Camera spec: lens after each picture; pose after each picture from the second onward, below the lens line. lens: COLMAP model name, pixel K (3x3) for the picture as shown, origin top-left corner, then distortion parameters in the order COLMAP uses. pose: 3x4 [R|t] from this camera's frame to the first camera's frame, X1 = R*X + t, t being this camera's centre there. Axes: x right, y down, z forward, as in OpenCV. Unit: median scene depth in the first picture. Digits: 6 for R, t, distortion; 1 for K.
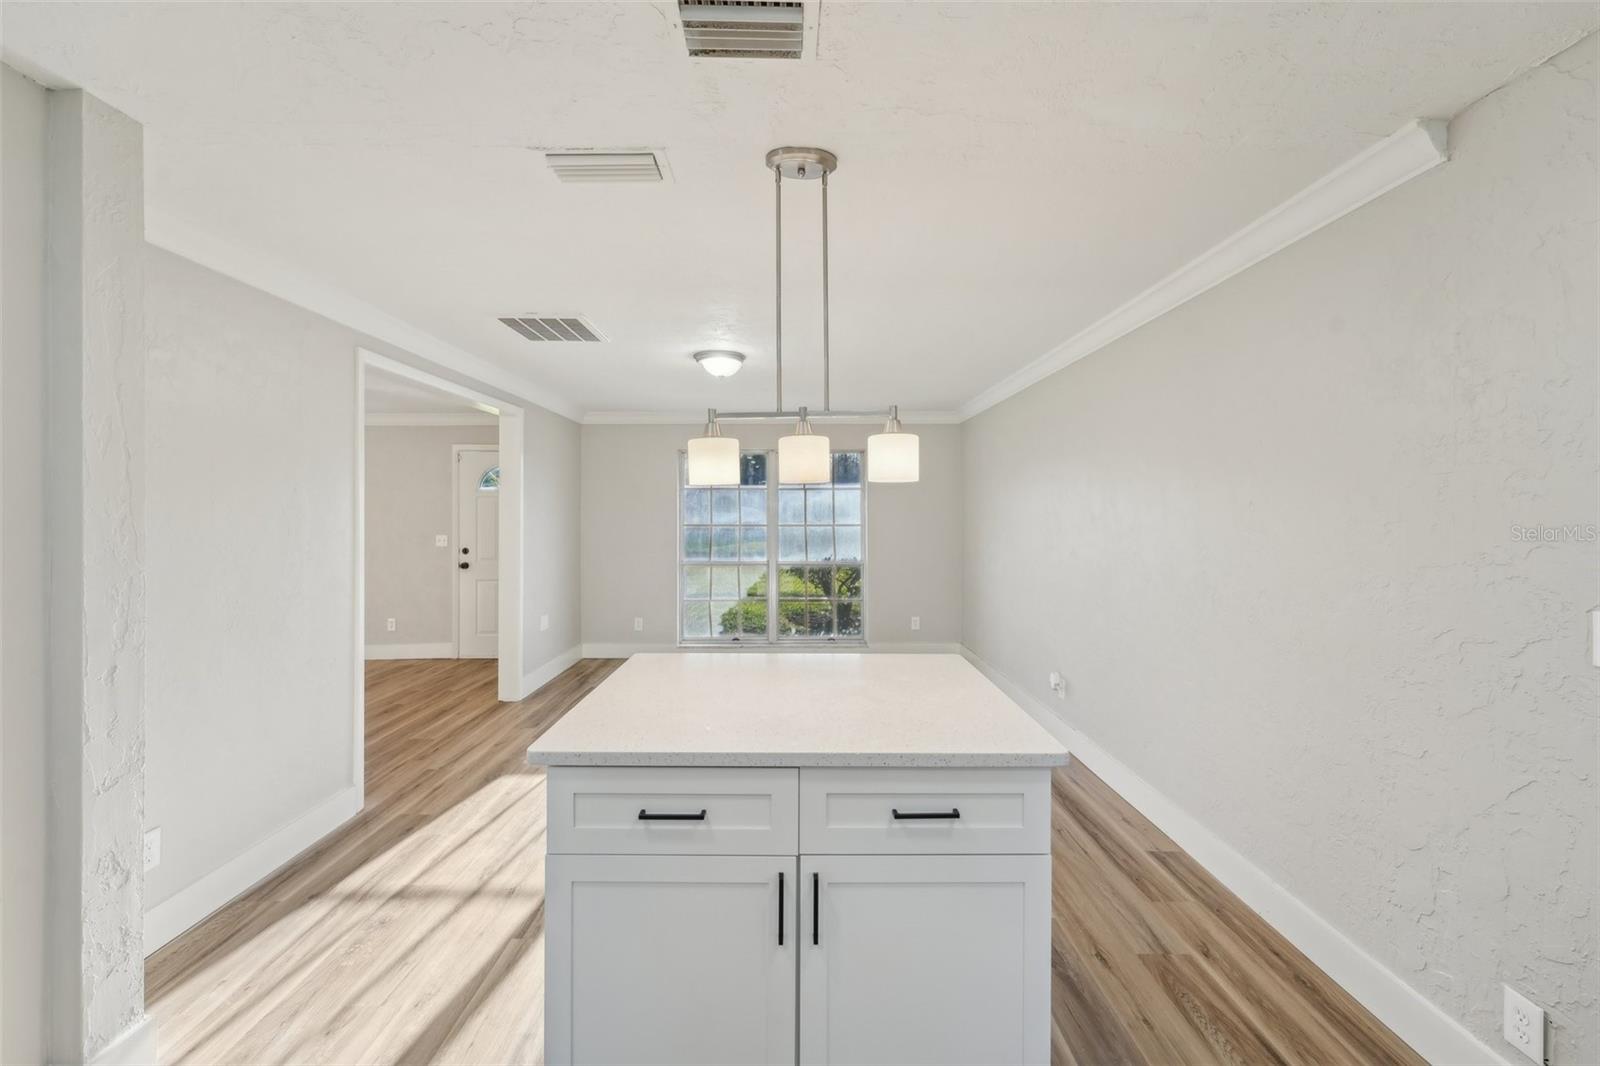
lens RADIAL K [[651.1, 0, 798.7], [0, 651.1, 512.5], [0, 0, 1]] dist [-0.002058, -0.000159]
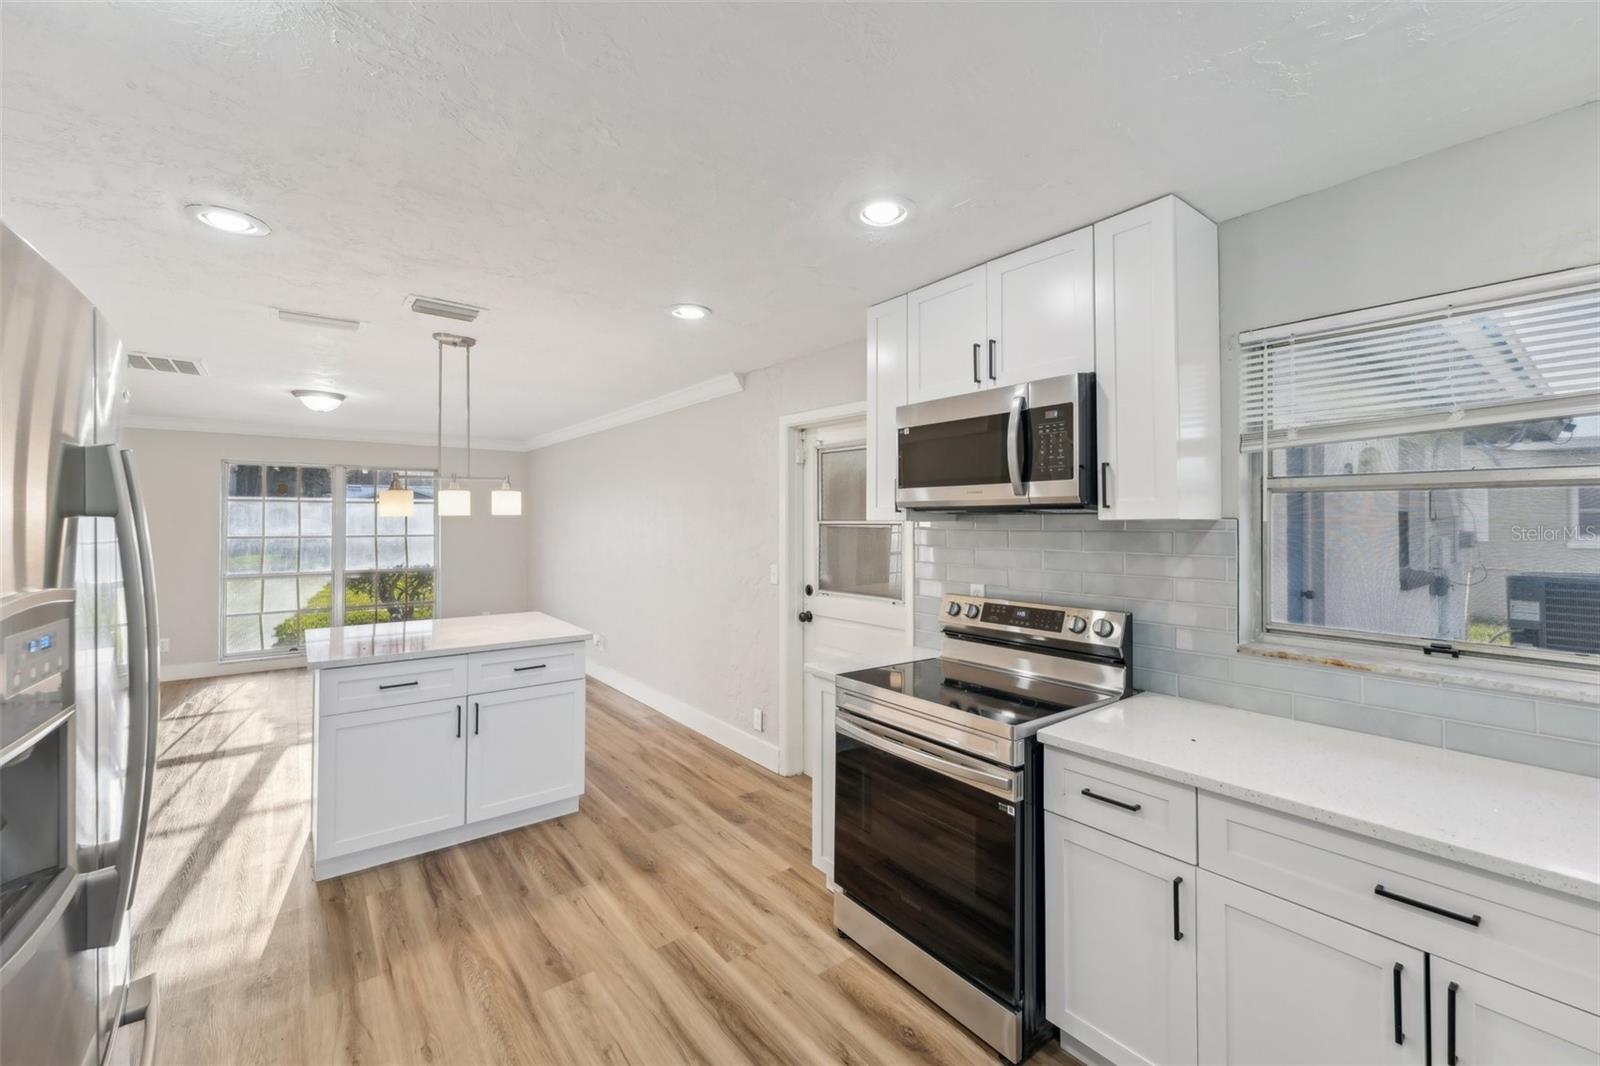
lens RADIAL K [[649.6, 0, 790.4], [0, 649.6, 515.0], [0, 0, 1]] dist [0.001864, 0.000118]
pose [[0.796957, 0.007062, 0.603995, -0.191589], [-0.003620, 0.999970, -0.006915, -0.021392], [-0.604025, 0.003325, 0.796958, -0.570024]]
